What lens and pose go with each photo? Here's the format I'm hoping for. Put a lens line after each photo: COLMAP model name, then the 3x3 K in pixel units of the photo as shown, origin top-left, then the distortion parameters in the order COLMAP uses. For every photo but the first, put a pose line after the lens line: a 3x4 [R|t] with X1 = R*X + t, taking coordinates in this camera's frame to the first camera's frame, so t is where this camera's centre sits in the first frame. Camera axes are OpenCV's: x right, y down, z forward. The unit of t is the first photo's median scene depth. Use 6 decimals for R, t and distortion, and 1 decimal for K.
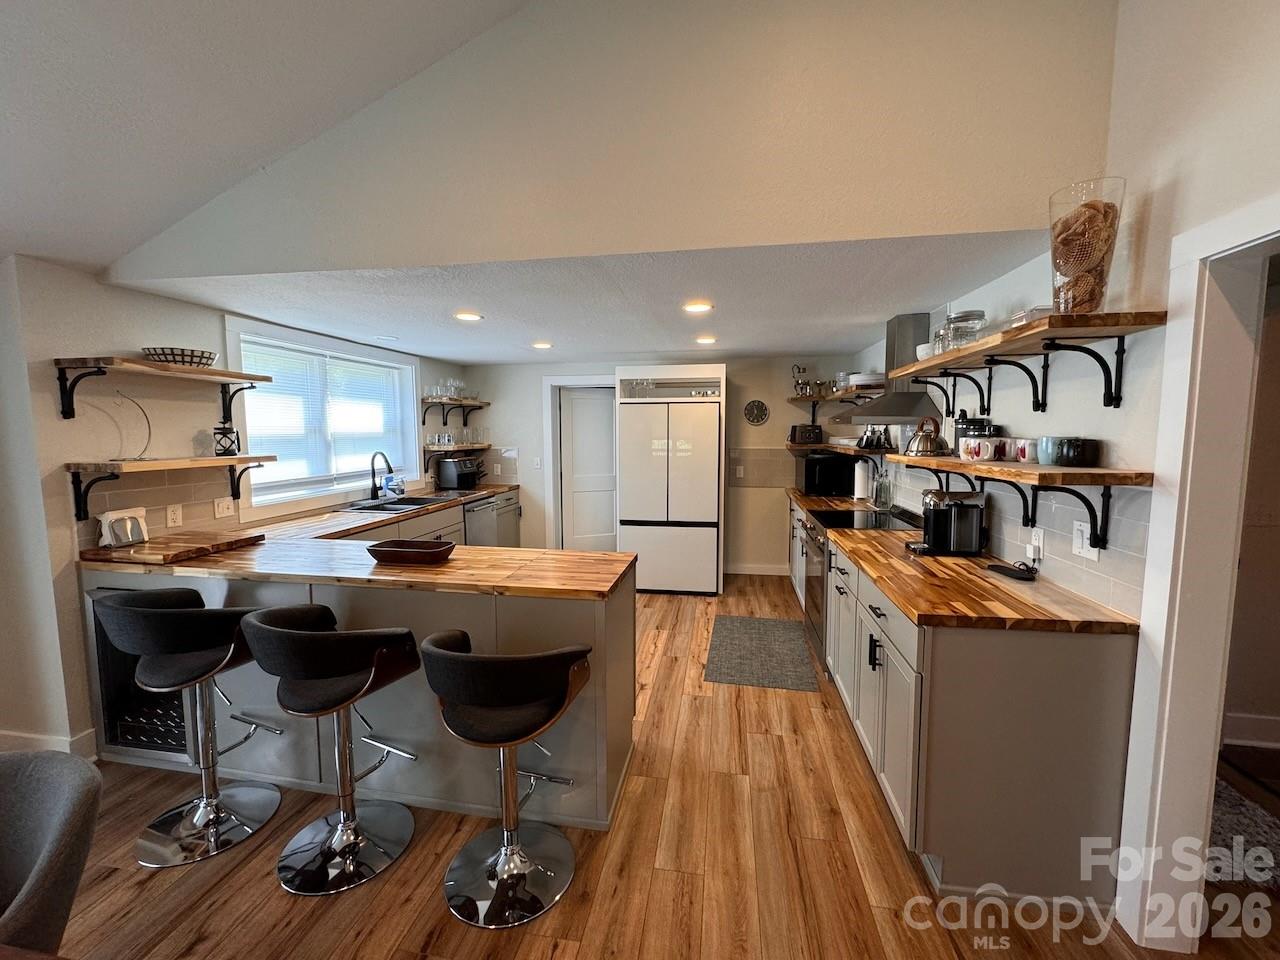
lens RADIAL K [[511.0, 0, 640.0], [0, 511.0, 480.0], [0, 0, 1]] dist [0.001245, 0.000184]
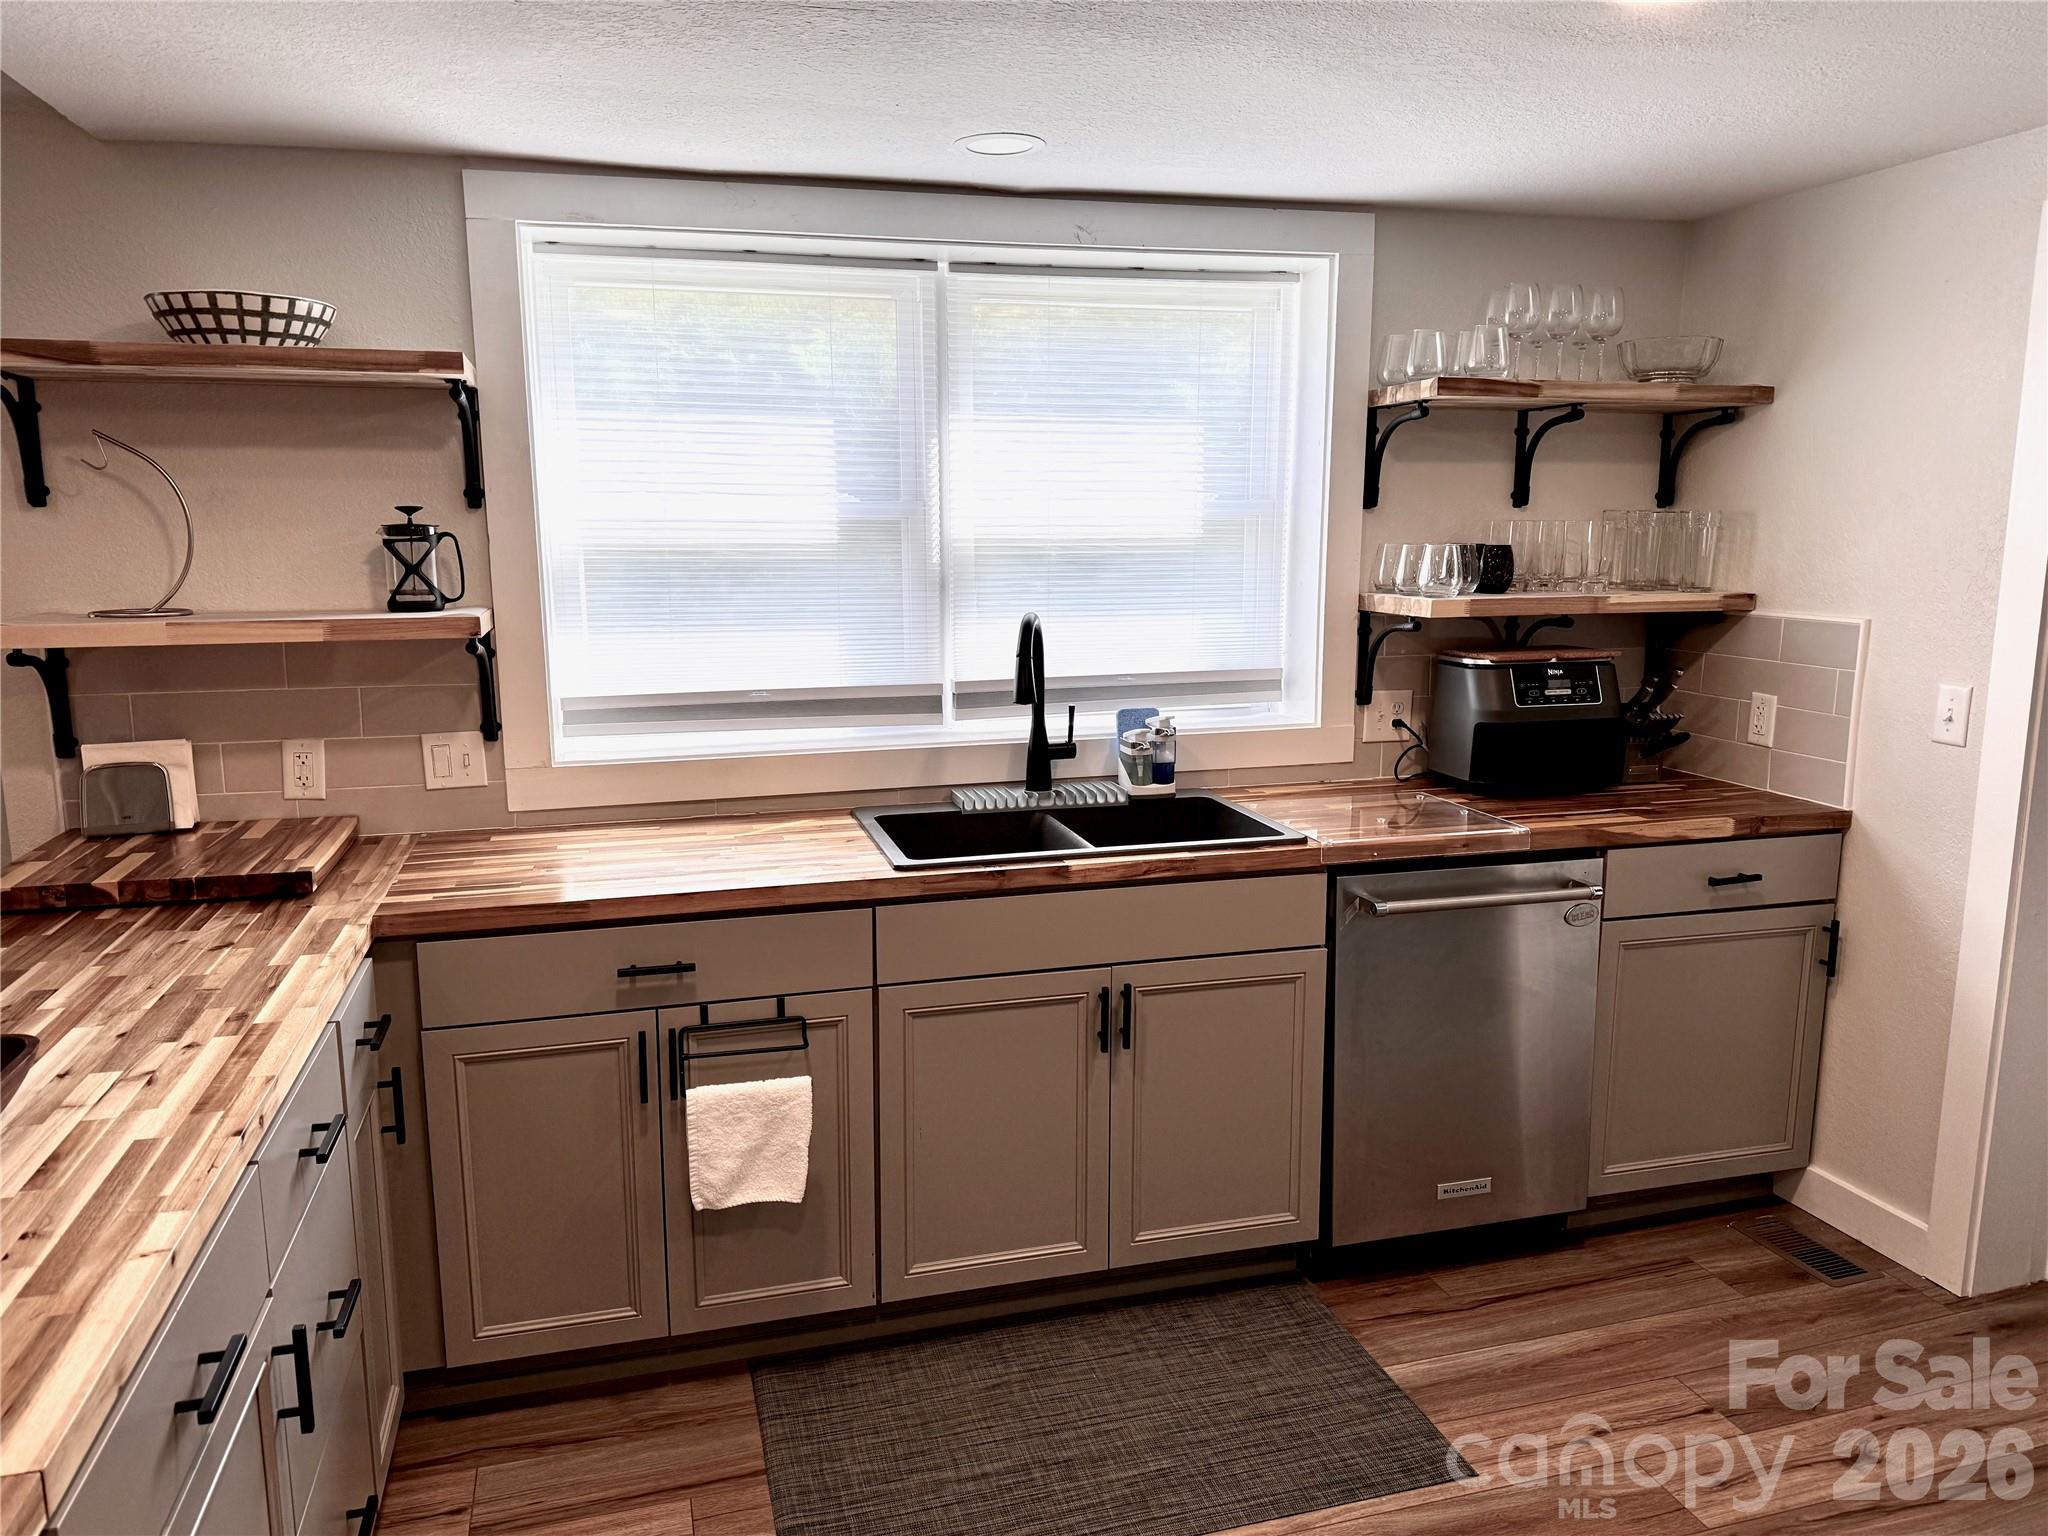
lens RADIAL K [[1465.3, 0, 1019.8], [0, 1465.3, 781.2], [0, 0, 1]] dist [0.097698, -0.136296]
pose [[0.427521, 0.153952, -0.890800, 0.139556], [-0.081660, 0.987941, 0.131549, -0.055788], [0.900310, 0.016503, 0.434937, 0.537815]]
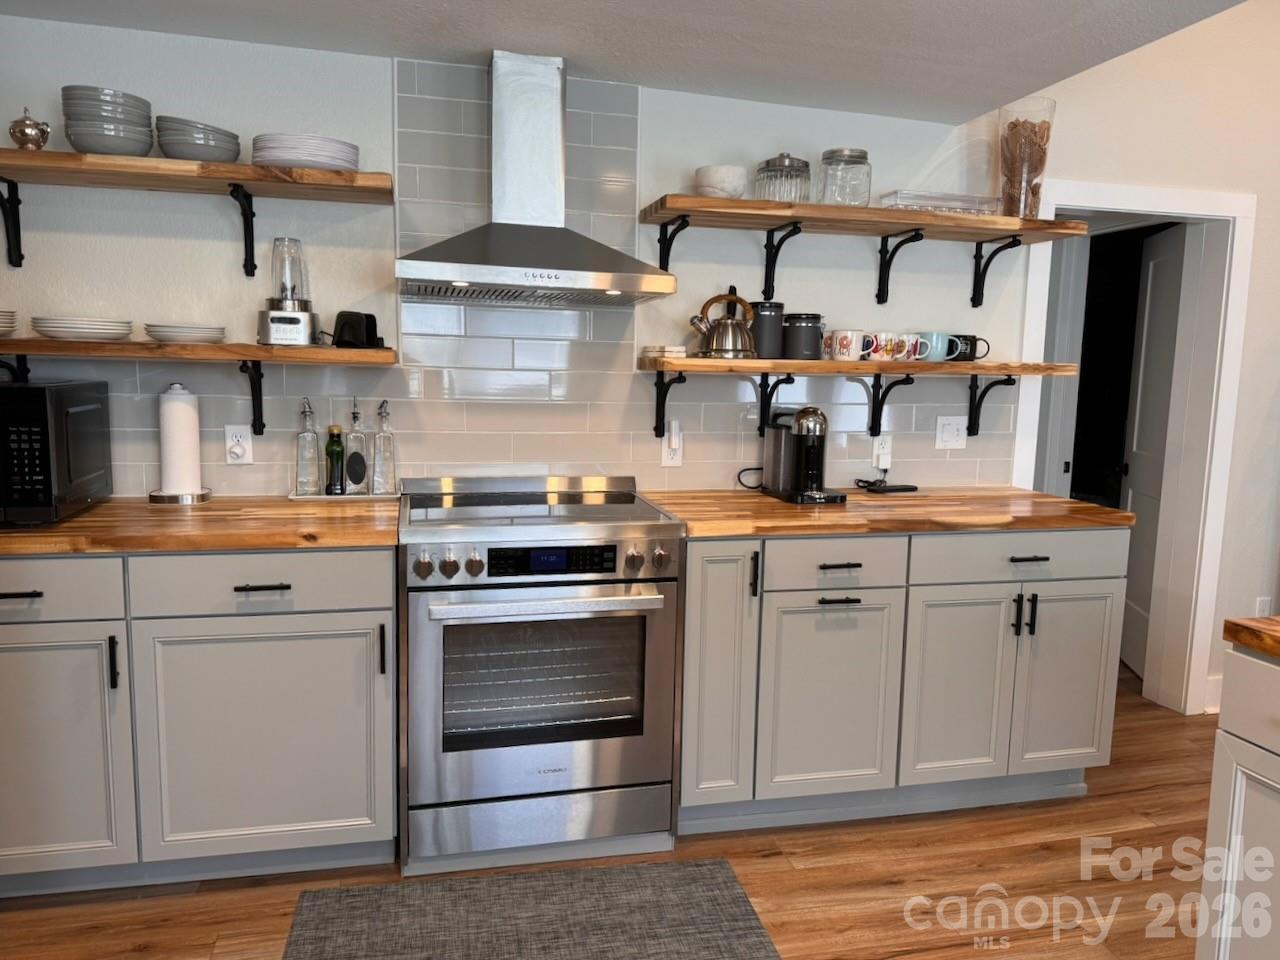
lens RADIAL K [[915.8, 0, 637.4], [0, 915.8, 488.3], [0, 0, 1]] dist [0.097698, -0.136296]
pose [[-0.403319, -0.125743, 0.906379, -0.581080], [0.063313, 0.984305, 0.164727, -0.117980], [-0.912866, 0.123823, -0.389028, 2.228207]]
